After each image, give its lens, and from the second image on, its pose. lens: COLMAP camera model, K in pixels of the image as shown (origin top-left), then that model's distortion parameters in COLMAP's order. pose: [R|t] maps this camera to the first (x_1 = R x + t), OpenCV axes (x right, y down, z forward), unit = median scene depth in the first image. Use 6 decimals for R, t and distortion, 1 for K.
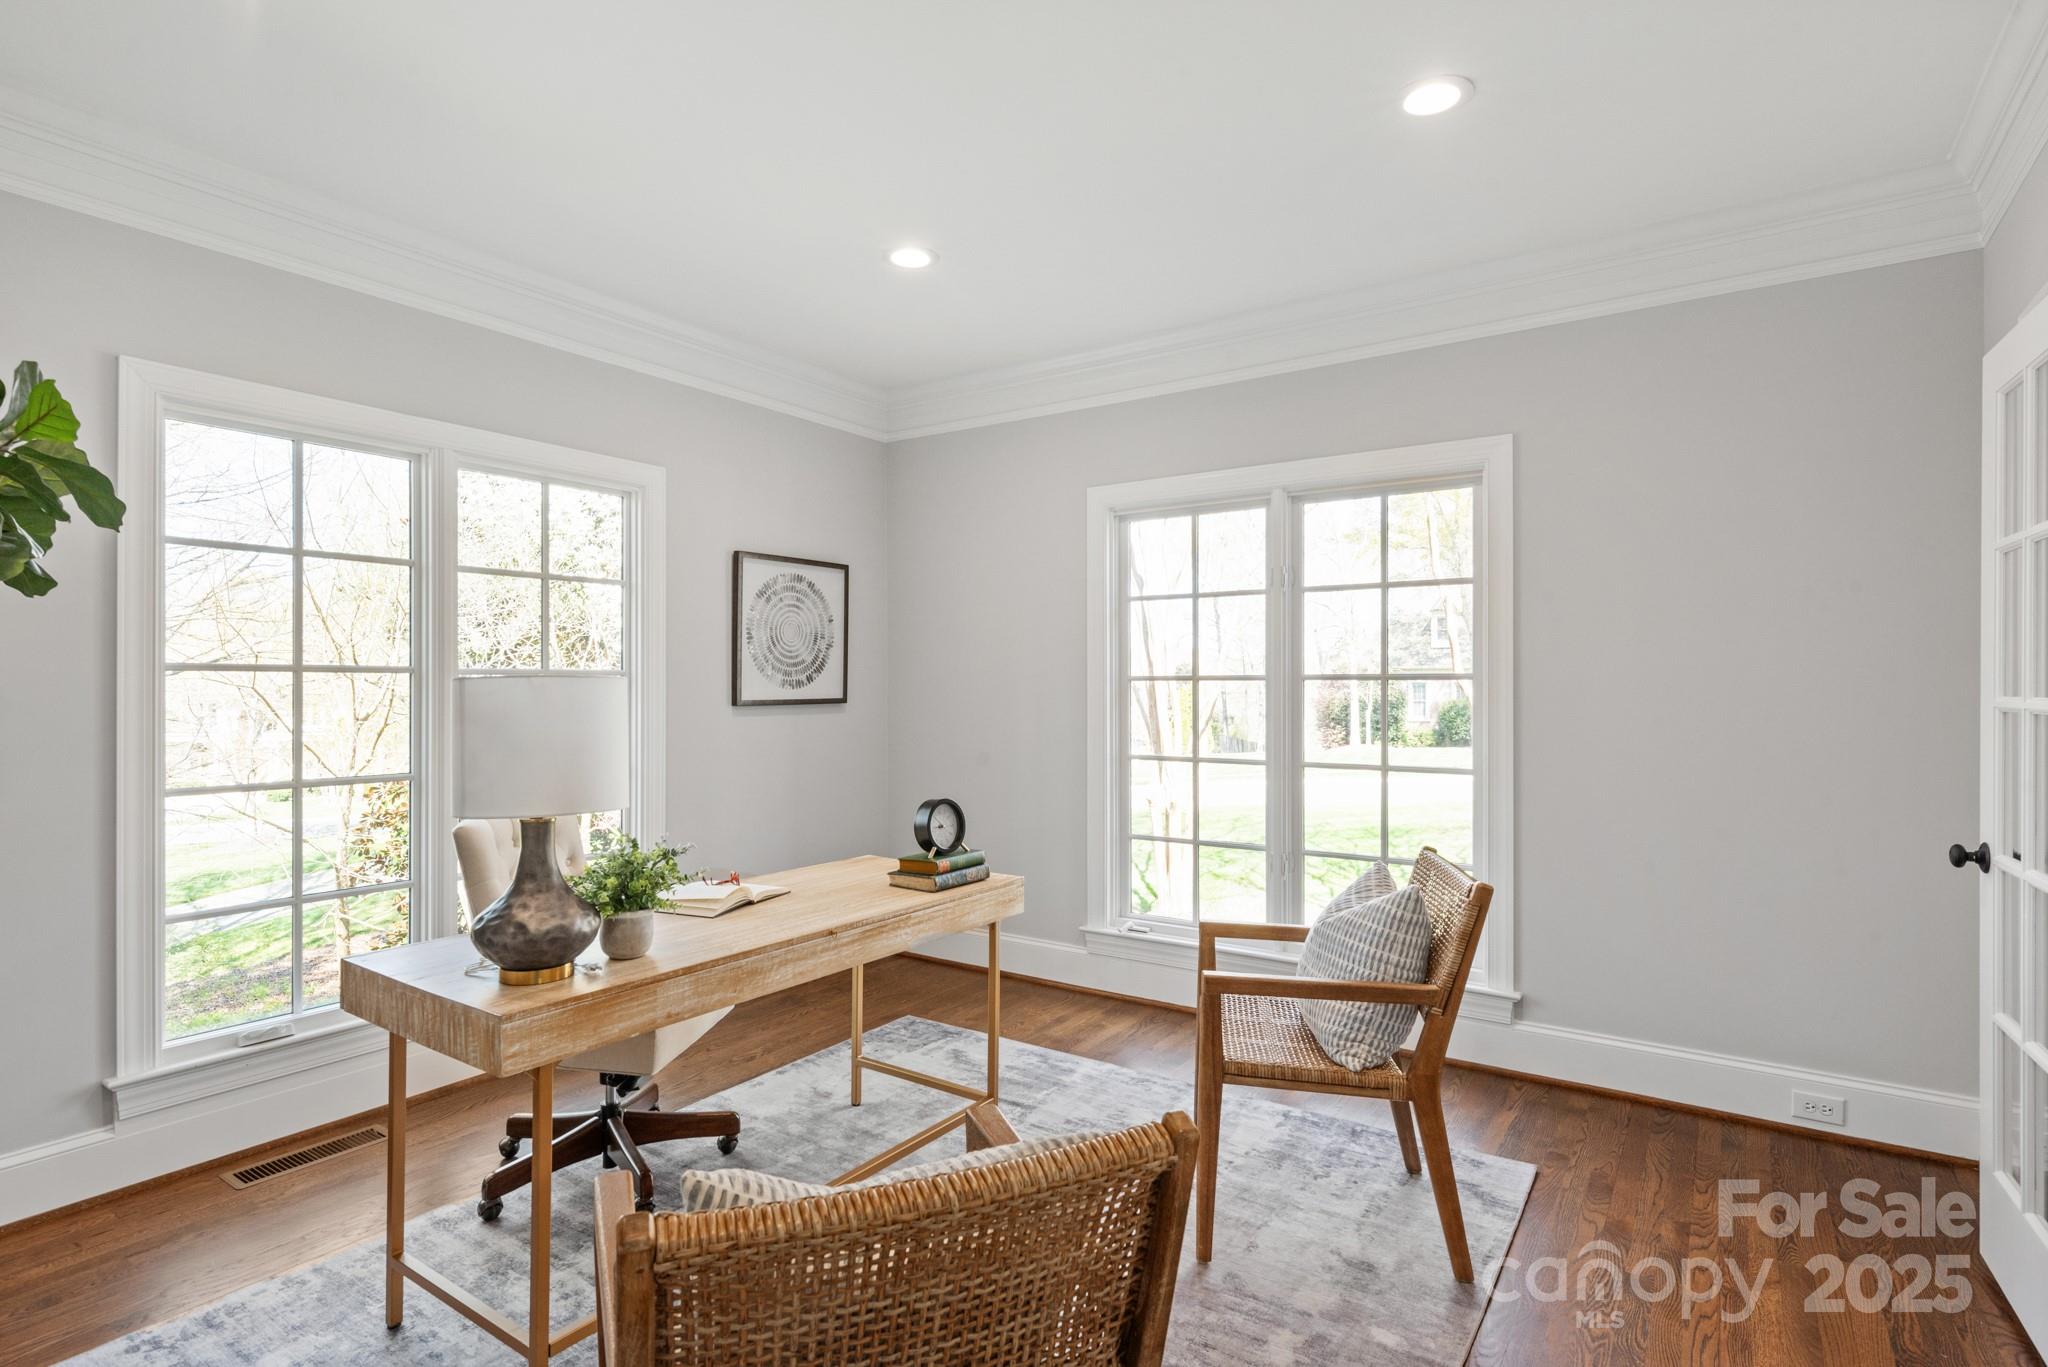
lens RADIAL K [[966.2, 0, 1017.8], [0, 966.2, 686.8], [0, 0, 1]] dist [0.003143, 0.000264]
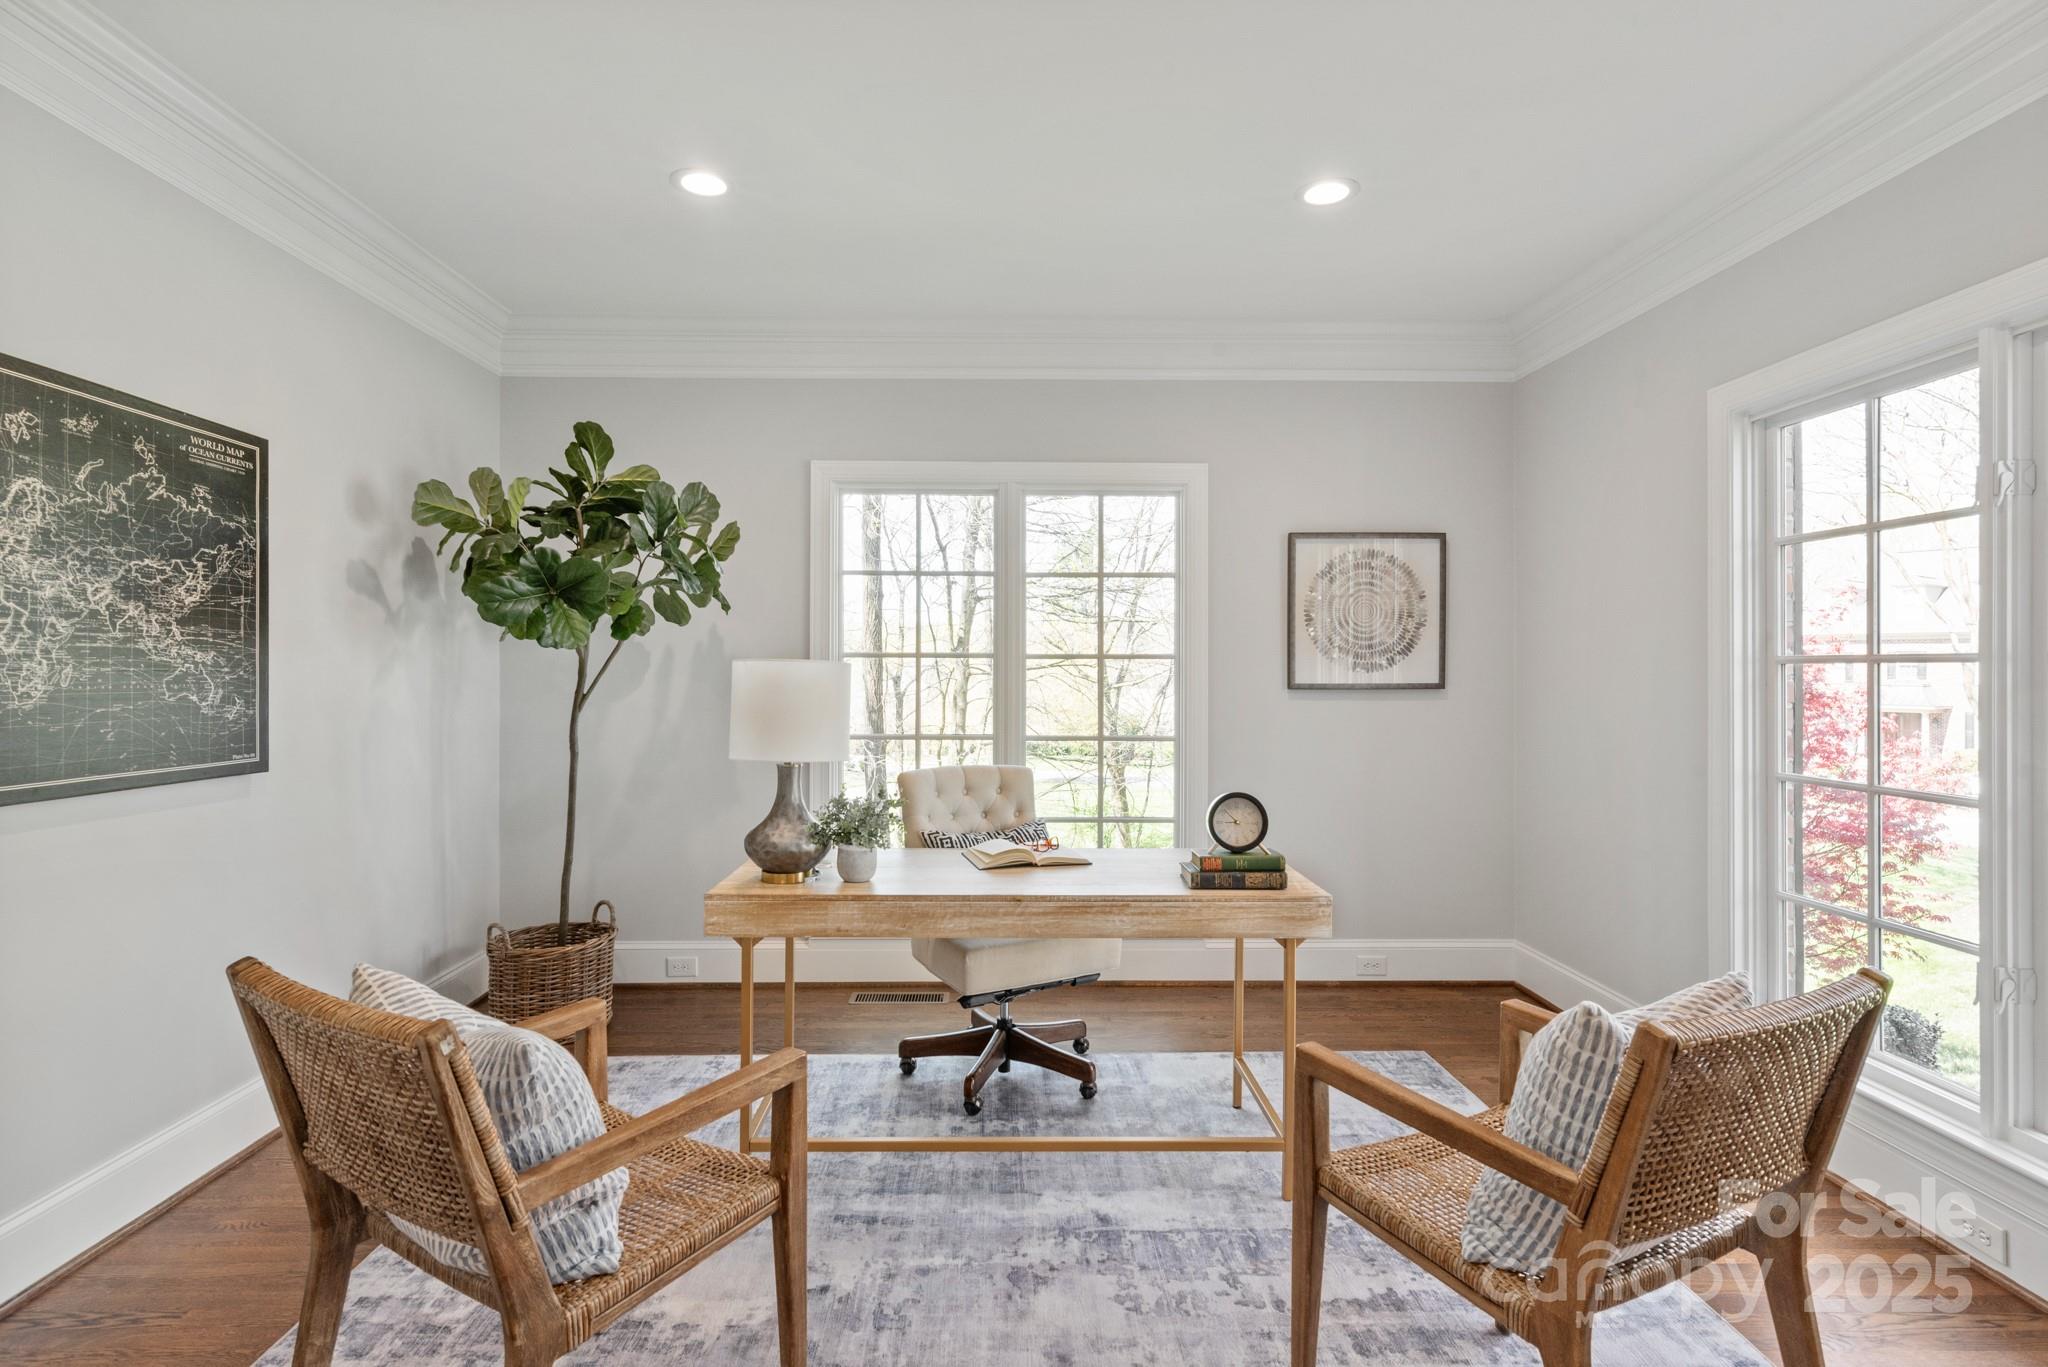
lens RADIAL K [[966.2, 0, 1018.5], [0, 966.2, 669.1], [0, 0, 1]] dist [0.003143, 0.000264]
pose [[0.617484, 0.002582, -0.786579, 0.318498], [-0.004076, 0.999992, 0.000083, 0.000146], [0.786573, 0.003155, 0.617489, 0.168416]]
